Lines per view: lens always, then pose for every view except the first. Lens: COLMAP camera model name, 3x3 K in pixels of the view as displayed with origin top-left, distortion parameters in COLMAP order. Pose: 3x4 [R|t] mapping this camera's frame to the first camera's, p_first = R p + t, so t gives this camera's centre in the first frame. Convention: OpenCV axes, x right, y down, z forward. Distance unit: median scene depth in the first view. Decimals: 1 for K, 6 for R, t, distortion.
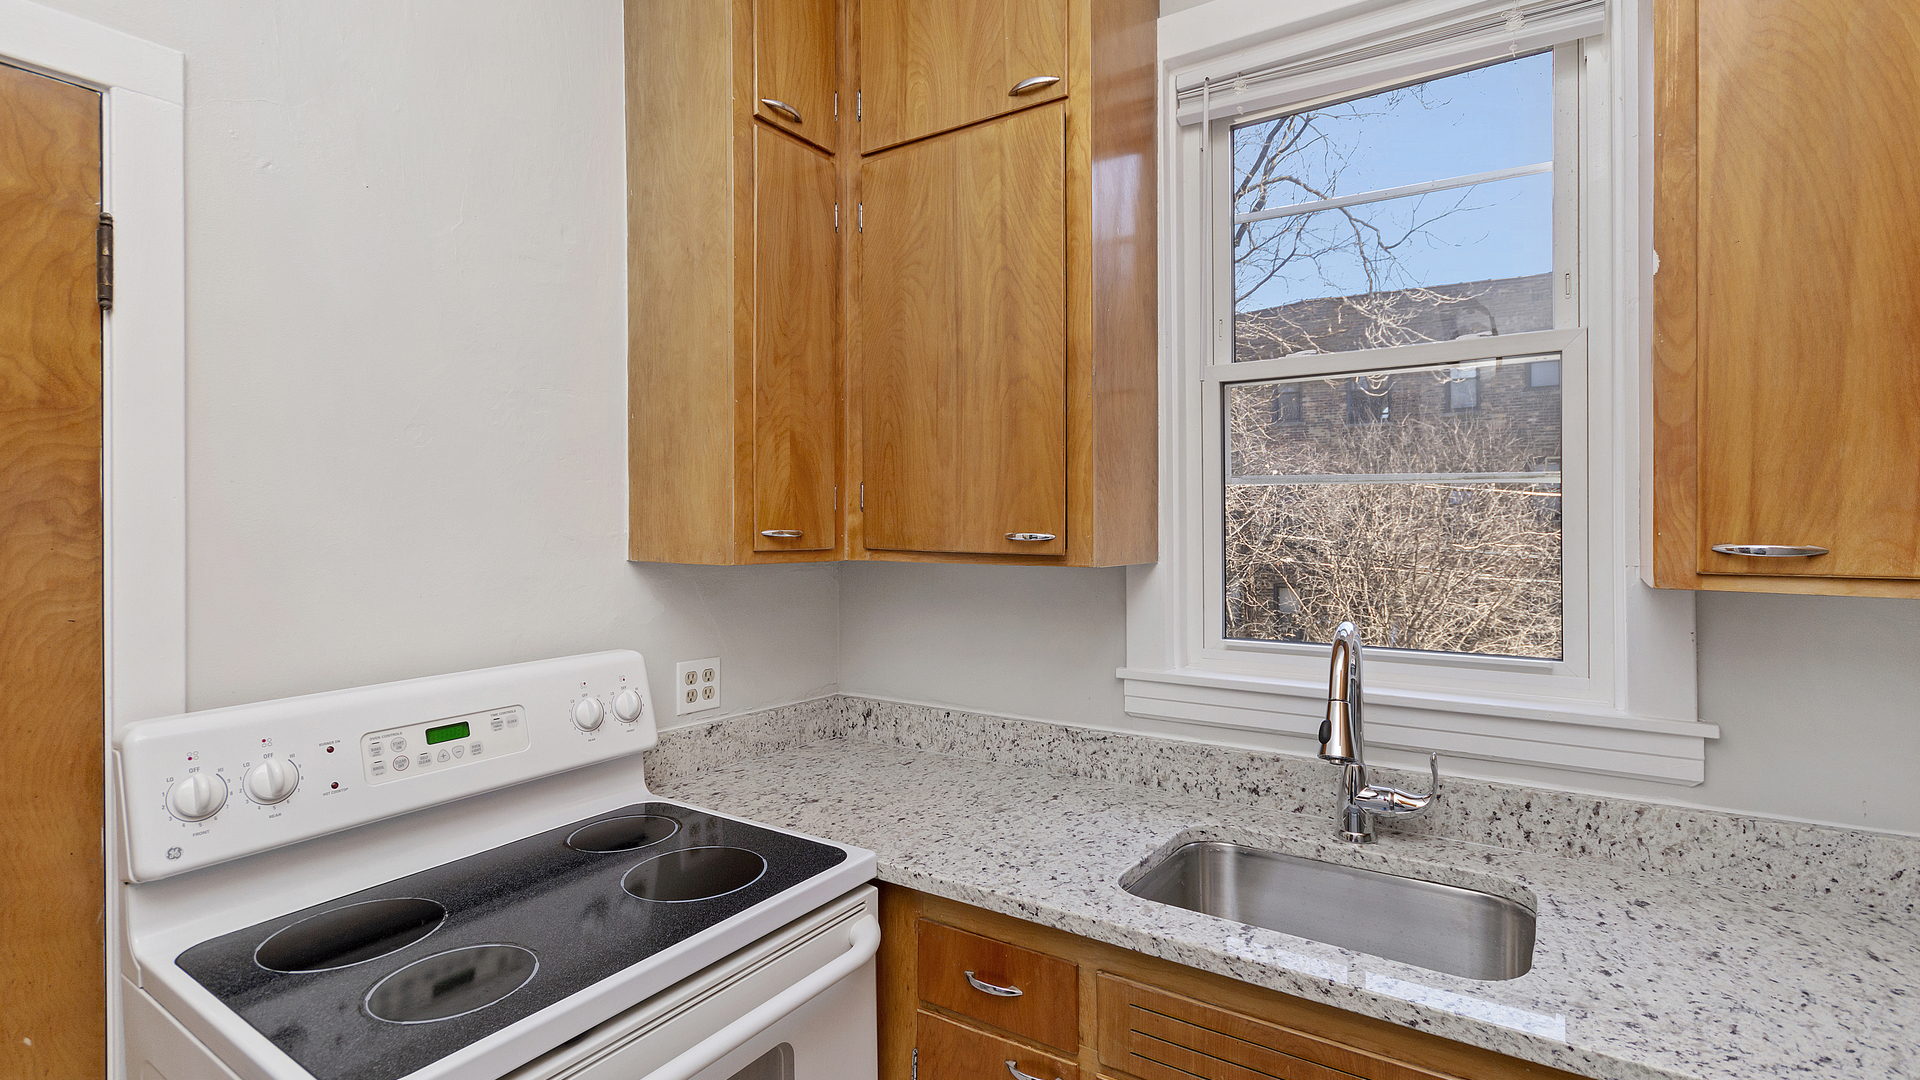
lens RADIAL K [[878.6, 0, 960.0], [0, 878.6, 540.0], [0, 0, 1]] dist [0.013979, -0.008901]
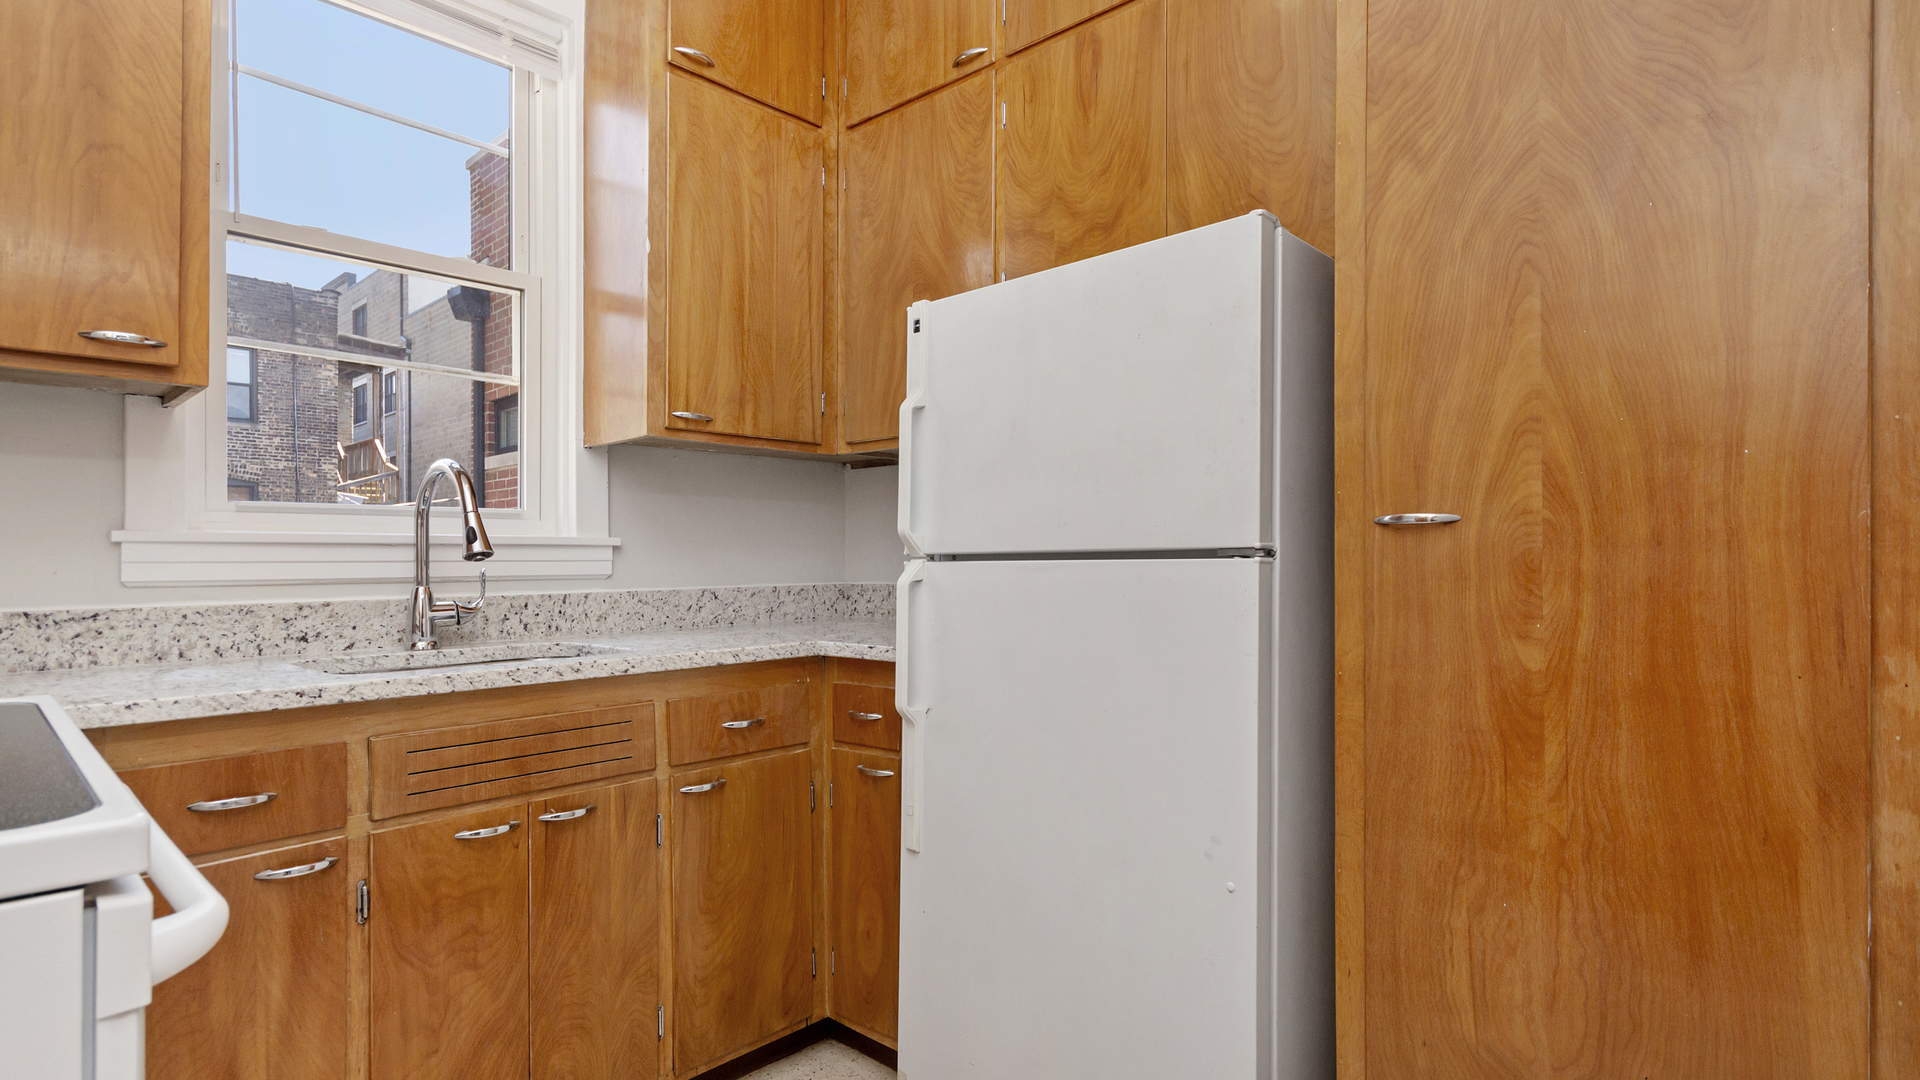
lens RADIAL K [[945.0, 0, 915.9], [0, 945.0, 531.2], [0, 0, 1]] dist [0.020144, -0.014899]
pose [[0.202427, 0.018911, 0.979115, -0.612009], [0.010274, 0.999717, -0.021433, 0.193626], [-0.979244, 0.014398, 0.202175, 0.079635]]
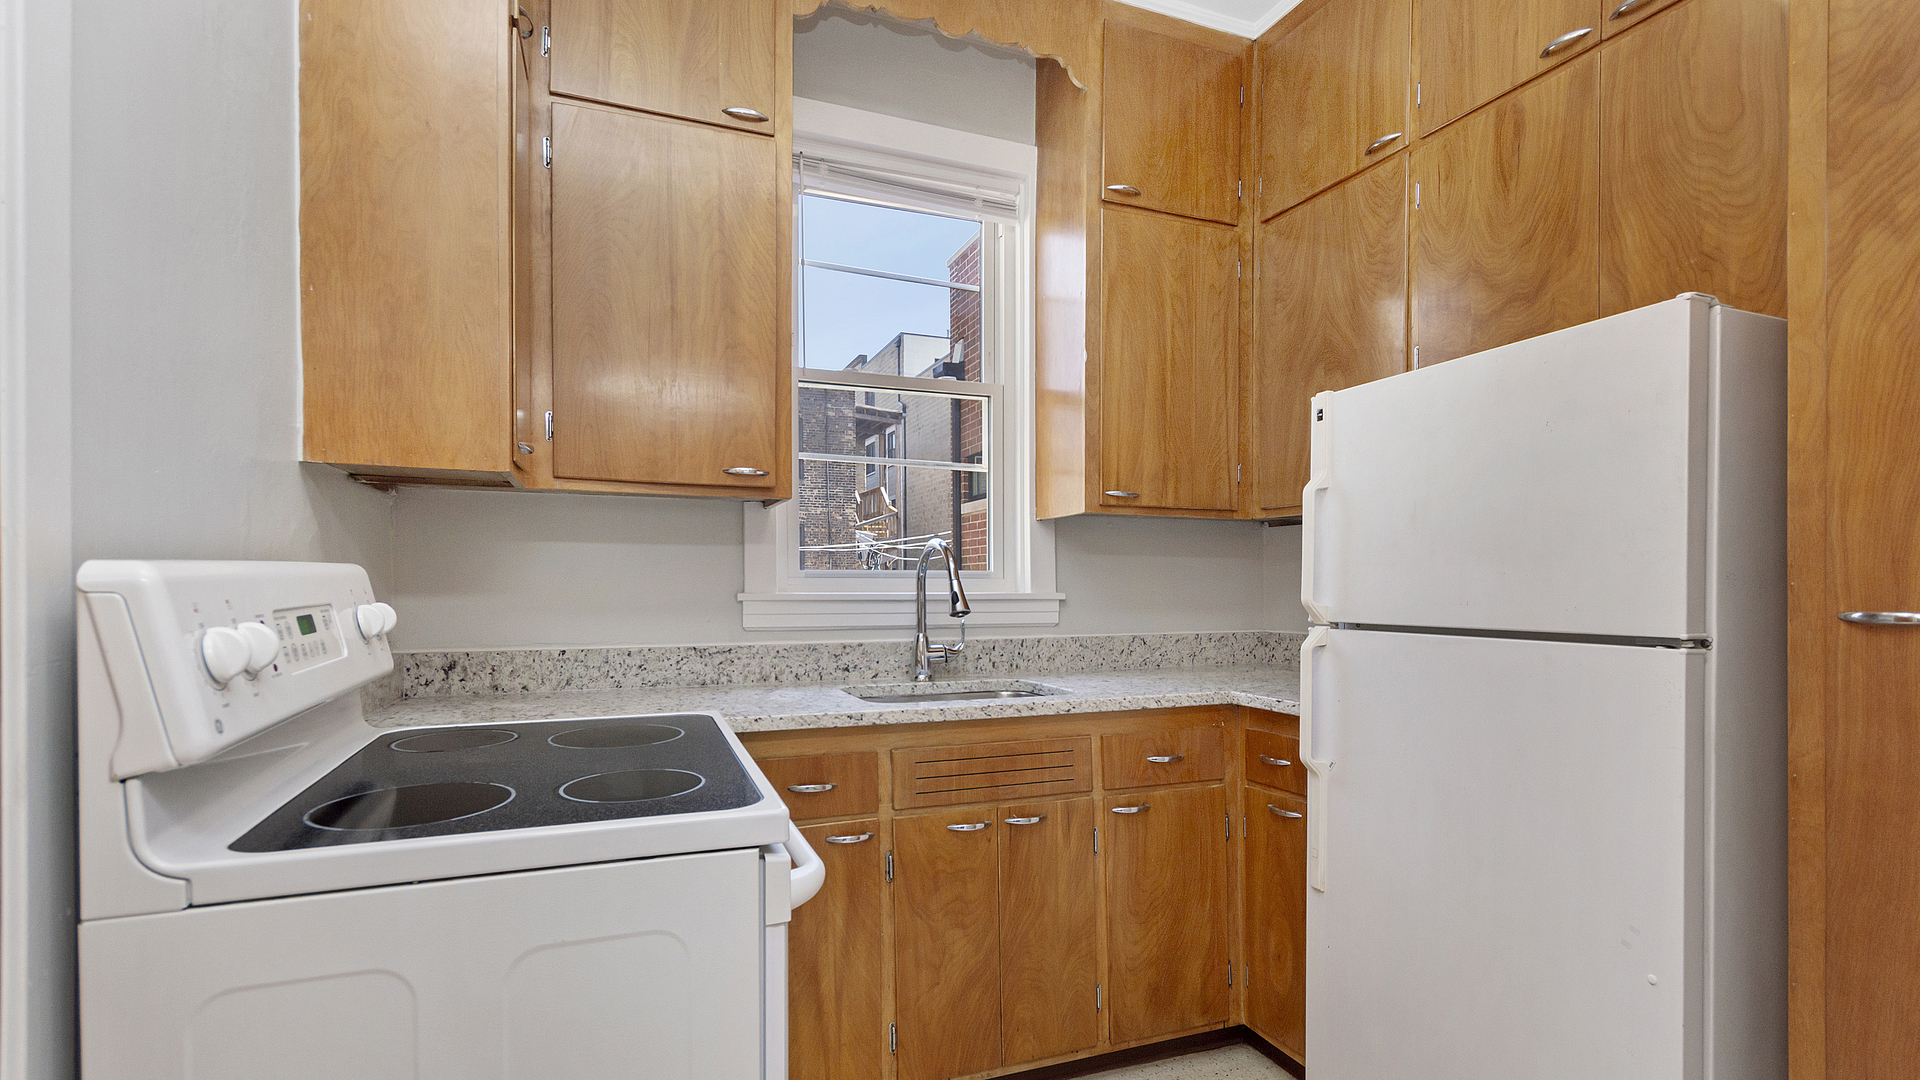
lens RADIAL K [[871.1, 0, 962.1], [0, 871.1, 567.3], [0, 0, 1]] dist [0.020548, -0.004430]
pose [[0.588729, 0.008810, 0.808283, -0.704658], [0.006850, 0.999850, -0.015888, 0.145752], [-0.808302, 0.014891, 0.588580, 0.017863]]
